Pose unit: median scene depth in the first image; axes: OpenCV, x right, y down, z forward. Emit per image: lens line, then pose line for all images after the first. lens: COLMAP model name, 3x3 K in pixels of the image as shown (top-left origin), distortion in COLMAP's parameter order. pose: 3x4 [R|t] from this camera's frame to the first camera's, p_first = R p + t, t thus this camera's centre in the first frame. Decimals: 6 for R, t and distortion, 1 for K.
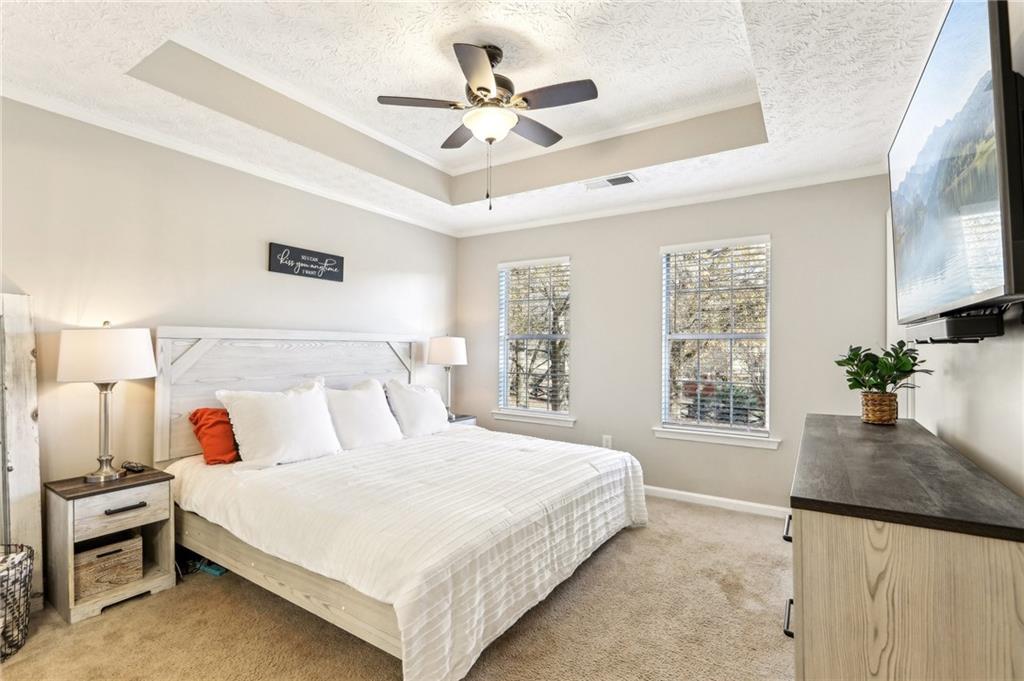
lens RADIAL K [[466.7, 0, 517.2], [0, 466.7, 345.0], [0, 0, 1]] dist [-0.000730, -0.000167]
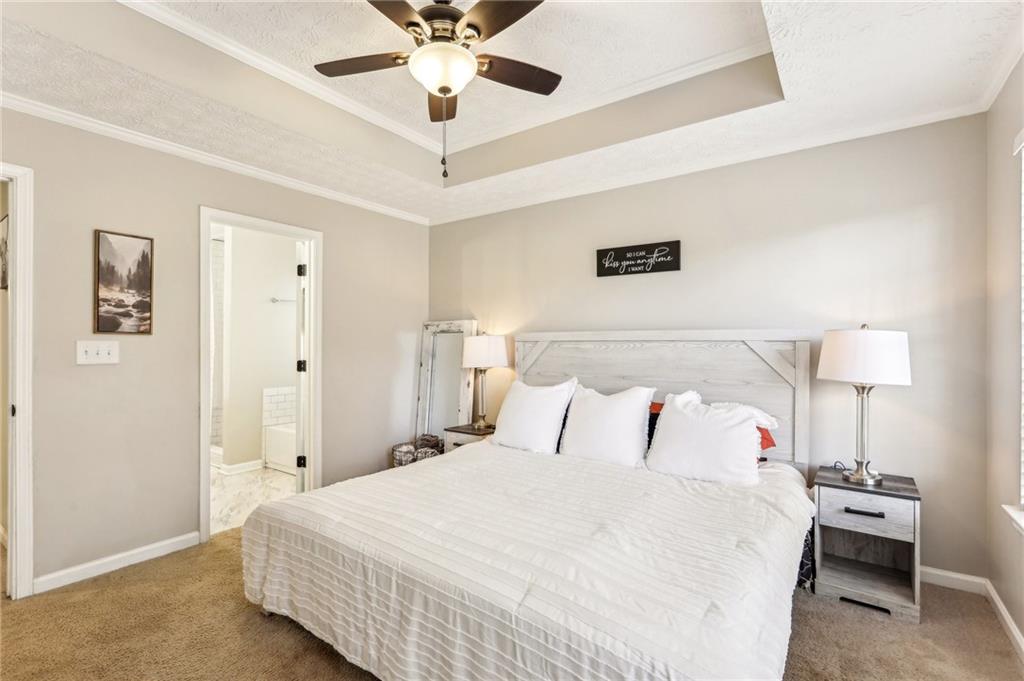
lens RADIAL K [[466.7, 0, 517.2], [0, 466.7, 345.0], [0, 0, 1]] dist [-0.000730, -0.000167]
pose [[-0.044600, -0.007656, -0.998976, 0.504595], [-0.002420, 0.999969, -0.007556, 0.005687], [0.999002, 0.002080, -0.044617, 0.802803]]
